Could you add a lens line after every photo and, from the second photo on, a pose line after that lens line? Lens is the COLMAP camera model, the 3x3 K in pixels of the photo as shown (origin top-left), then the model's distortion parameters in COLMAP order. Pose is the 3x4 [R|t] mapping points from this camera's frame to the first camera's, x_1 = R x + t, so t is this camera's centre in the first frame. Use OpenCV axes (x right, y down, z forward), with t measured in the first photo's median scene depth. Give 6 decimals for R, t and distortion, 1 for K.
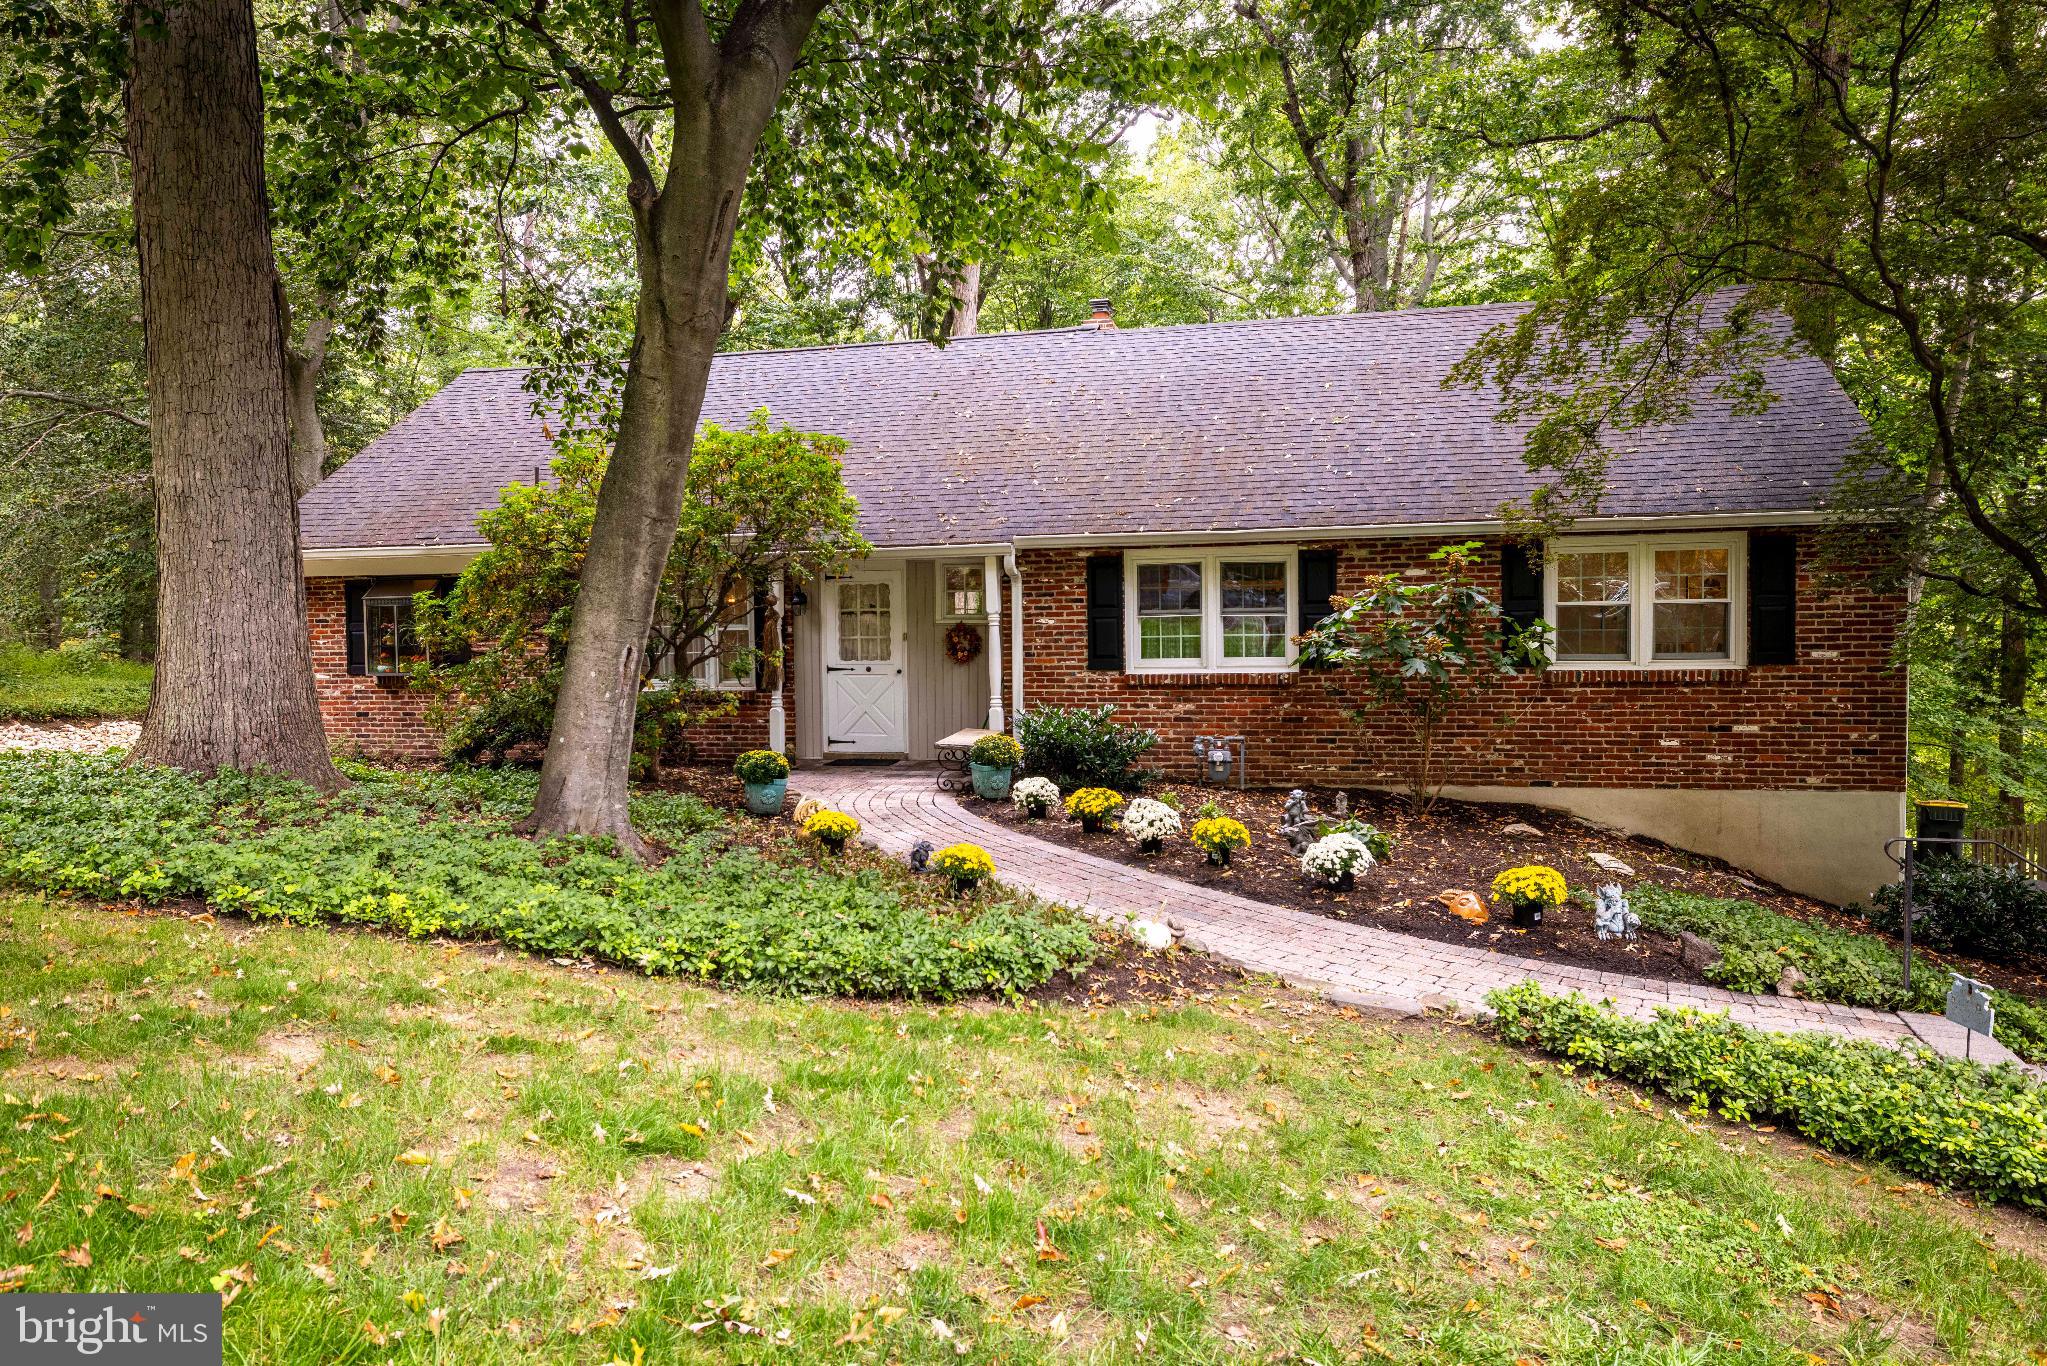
lens RADIAL K [[1423.2, 0, 1022.7], [0, 1423.2, 710.5], [0, 0, 1]] dist [0.052275, -0.128886]
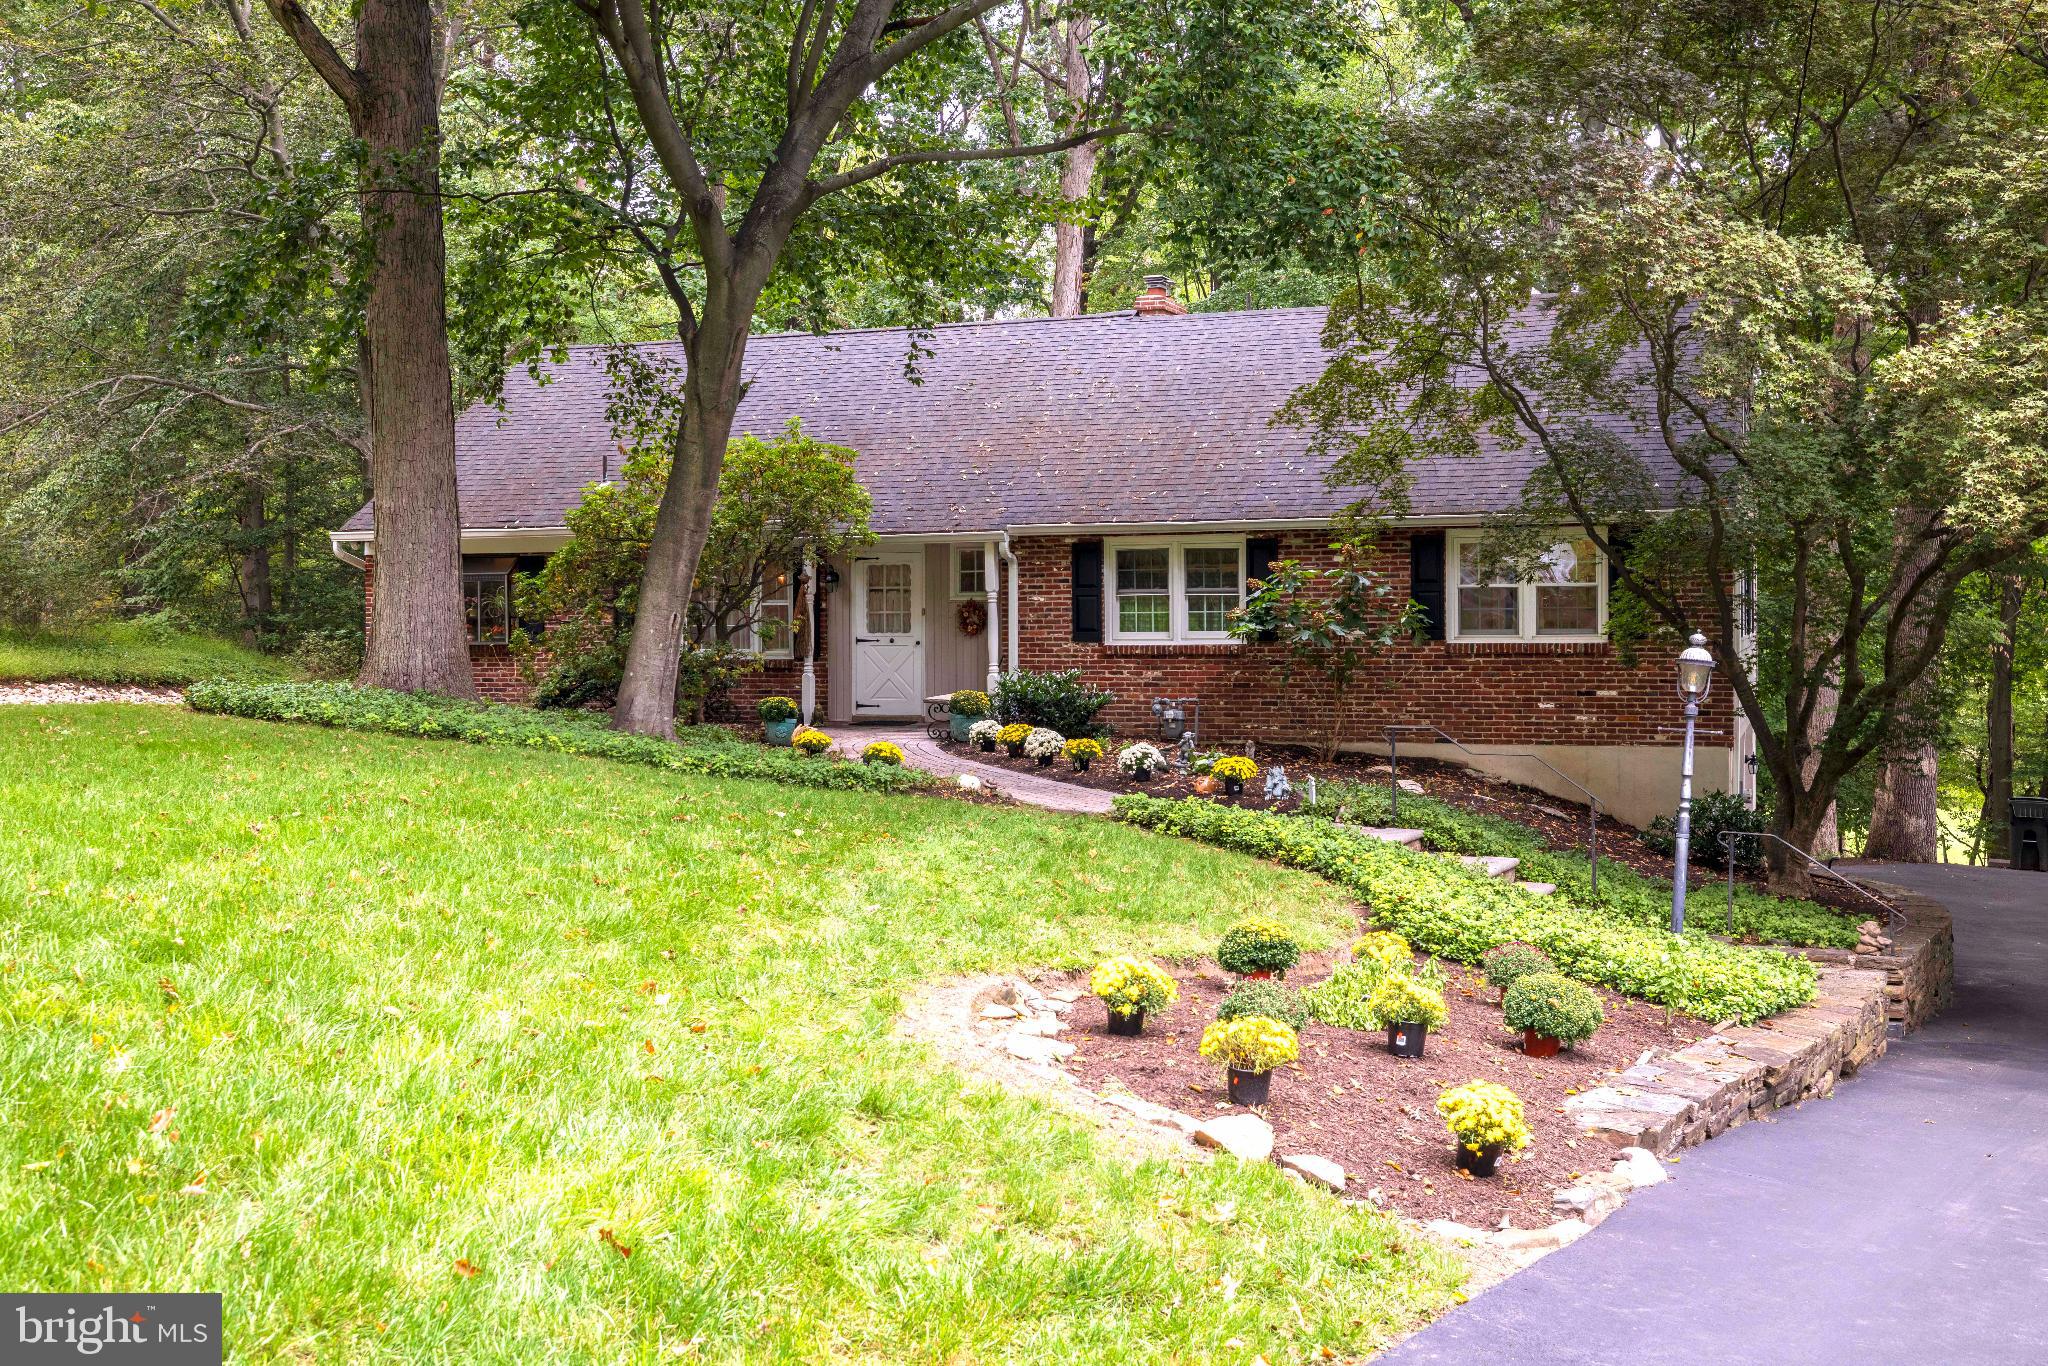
lens RADIAL K [[2049.1, 0, 1024.0], [0, 2049.1, 683.0], [0, 0, 1]] dist [0.001118, 0.001004]
pose [[0.993312, 0.010102, -0.115020, 0.216383], [-0.012625, 0.999695, -0.021230, 0.044568], [0.114770, 0.022541, 0.993136, -0.705130]]
